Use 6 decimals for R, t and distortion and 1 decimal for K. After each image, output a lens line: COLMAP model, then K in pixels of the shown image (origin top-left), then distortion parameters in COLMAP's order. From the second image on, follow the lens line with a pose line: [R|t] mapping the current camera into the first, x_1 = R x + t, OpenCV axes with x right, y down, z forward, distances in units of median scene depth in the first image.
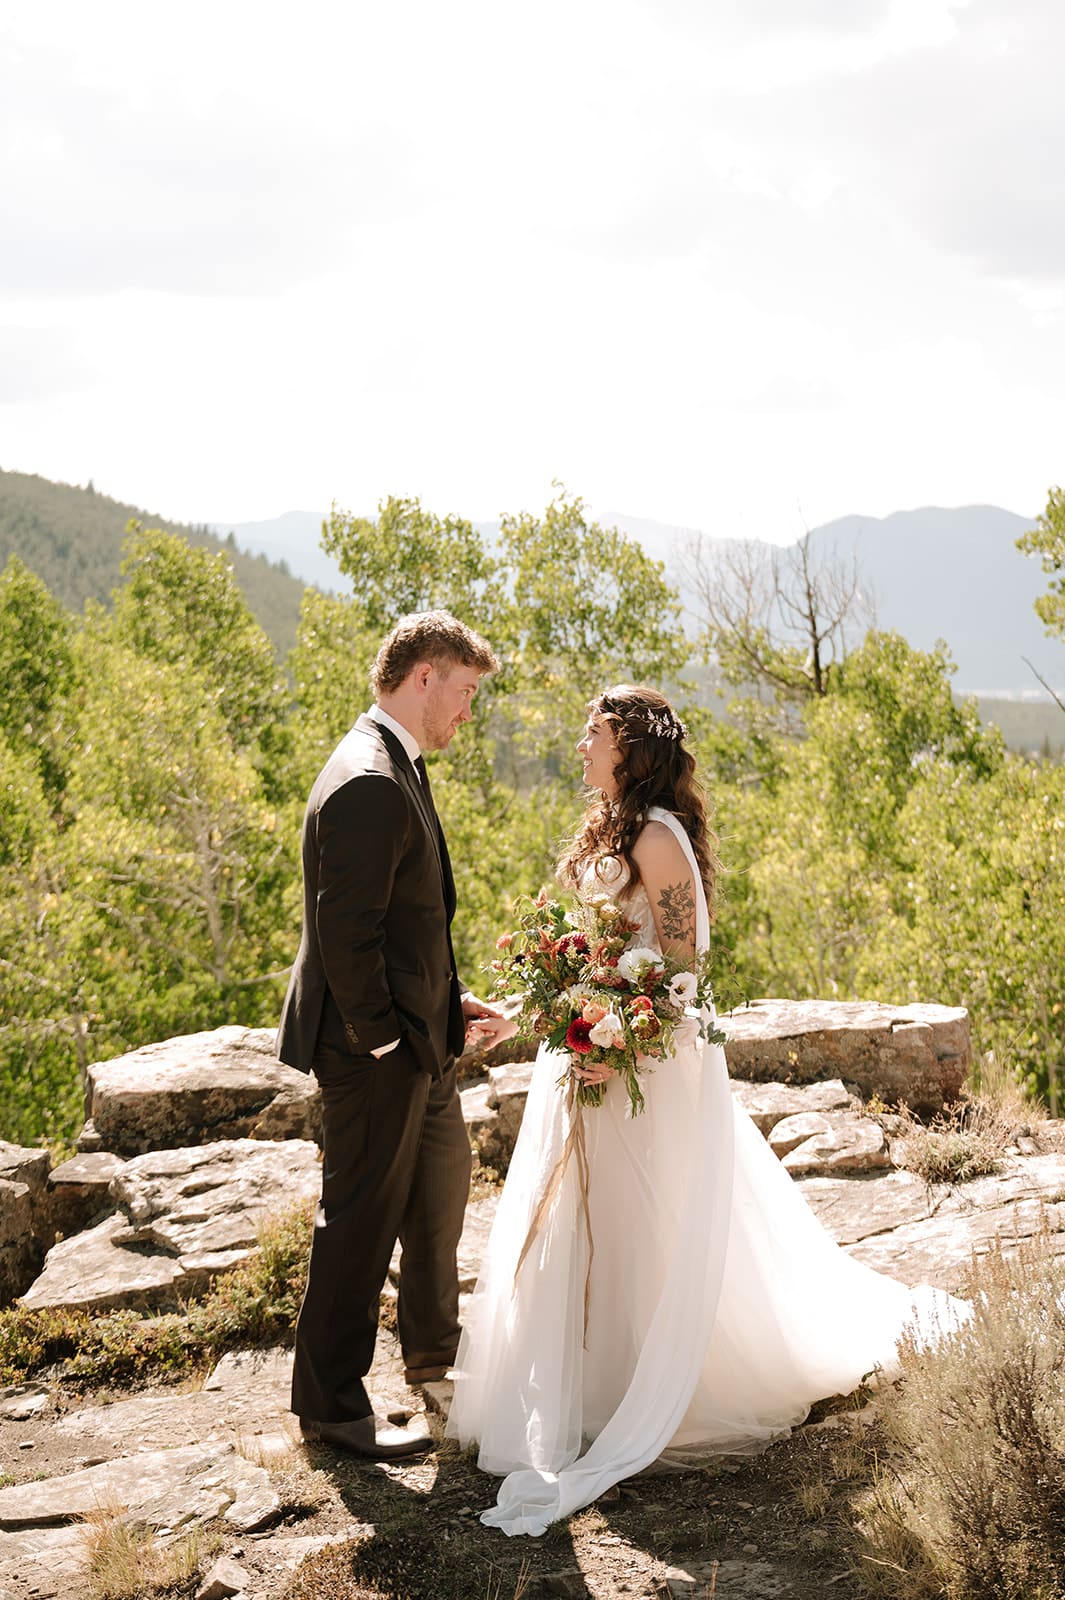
lens RADIAL K [[2915.2, 0, 532.5], [0, 2915.2, 800.0], [0, 0, 1]] dist [0.140030, -0.155883]
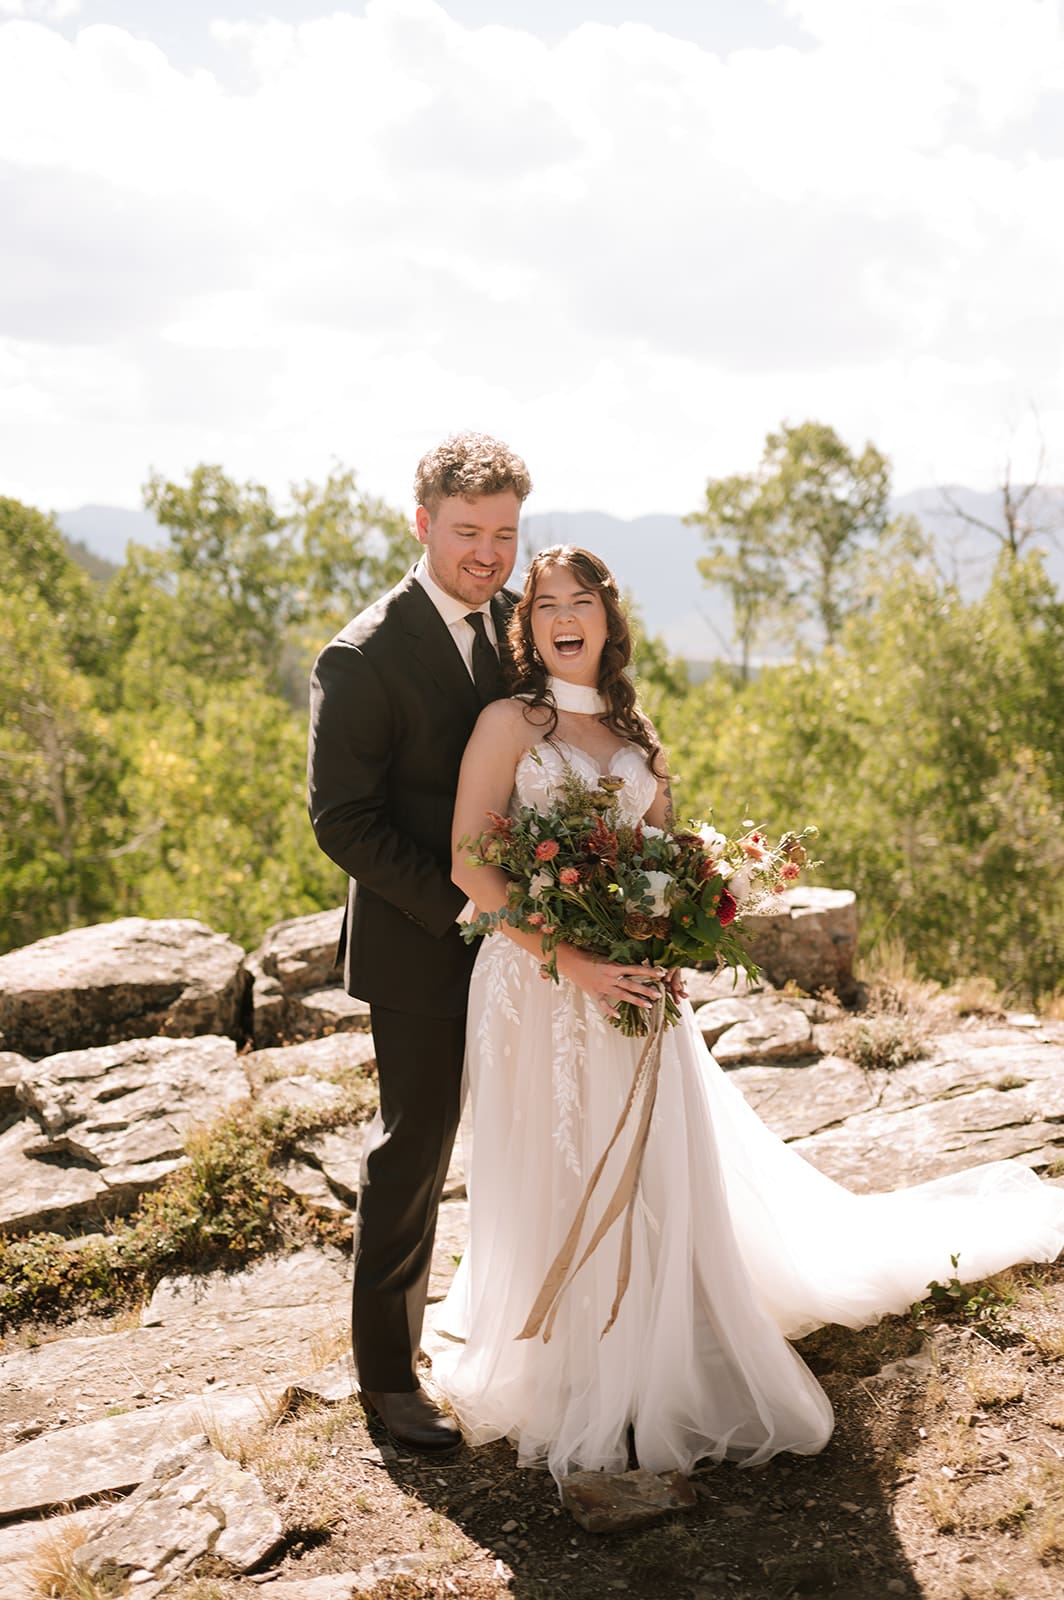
lens RADIAL K [[1771.3, 0, 538.5], [0, 1771.3, 866.7], [0, 0, 1]] dist [0.005330, 0.034540]
pose [[0.983144, -0.012221, 0.182427, -0.082363], [-0.002006, 0.996982, 0.077603, 0.012853], [-0.182824, -0.076661, 0.980152, 0.408000]]
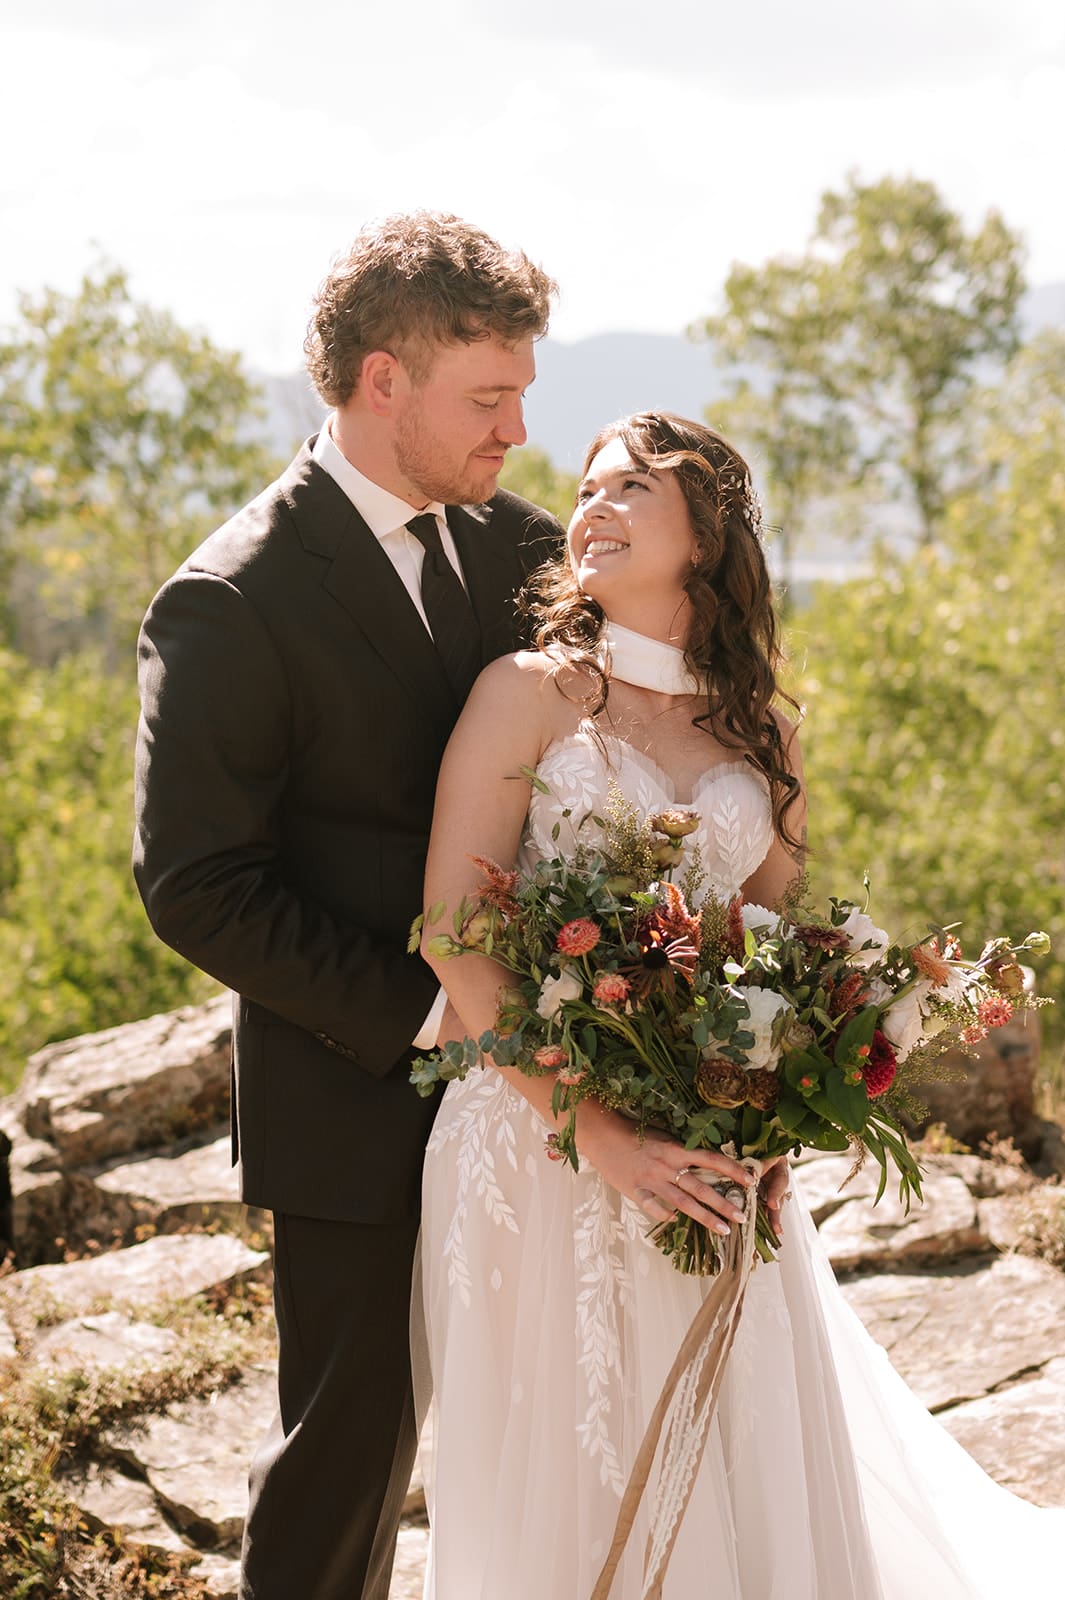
lens RADIAL K [[2884.7, 0, 526.7], [0, 2884.7, 845.8], [0, 0, 1]] dist [0.008760, 0.085183]
pose [[0.974143, -0.031055, 0.223789, -0.095362], [0.018524, 0.998152, 0.057880, 0.007593], [-0.225172, -0.052238, 0.972918, 0.442090]]
